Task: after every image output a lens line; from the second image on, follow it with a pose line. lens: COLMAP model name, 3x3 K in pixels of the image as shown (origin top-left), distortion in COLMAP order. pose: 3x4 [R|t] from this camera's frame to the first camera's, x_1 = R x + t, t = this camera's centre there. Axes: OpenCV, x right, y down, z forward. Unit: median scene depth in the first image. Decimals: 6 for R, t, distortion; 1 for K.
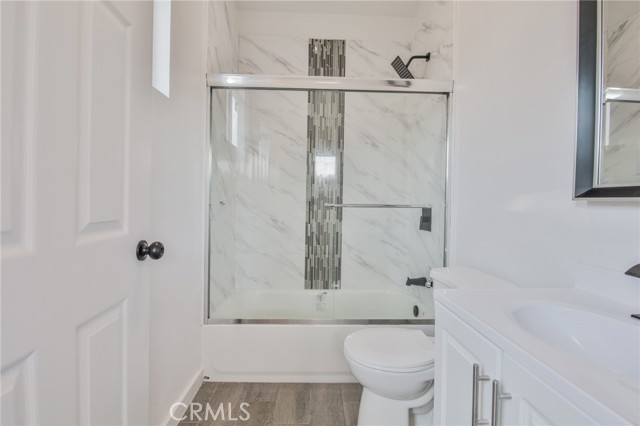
lens RADIAL K [[292.9, 0, 319.9], [0, 292.9, 213.6], [0, 0, 1]] dist [-0.011108, -0.005307]
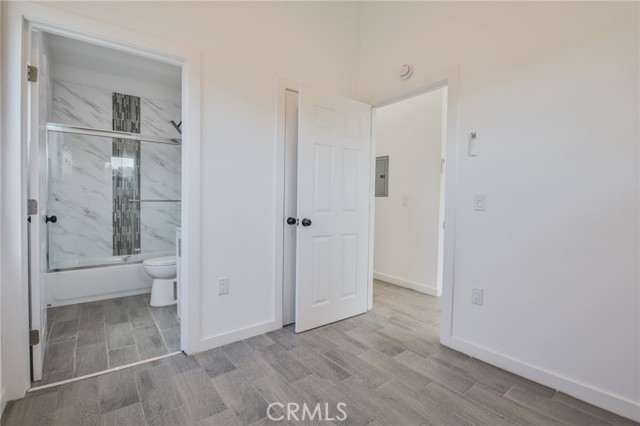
lens RADIAL K [[292.9, 0, 319.7], [0, 292.9, 208.9], [0, 0, 1]] dist [-0.011108, -0.005307]
pose [[0.817599, -0.023459, 0.575310, -0.038624], [0.015983, 0.999709, 0.018049, 0.002860], [-0.575566, -0.005562, 0.817736, -0.863941]]
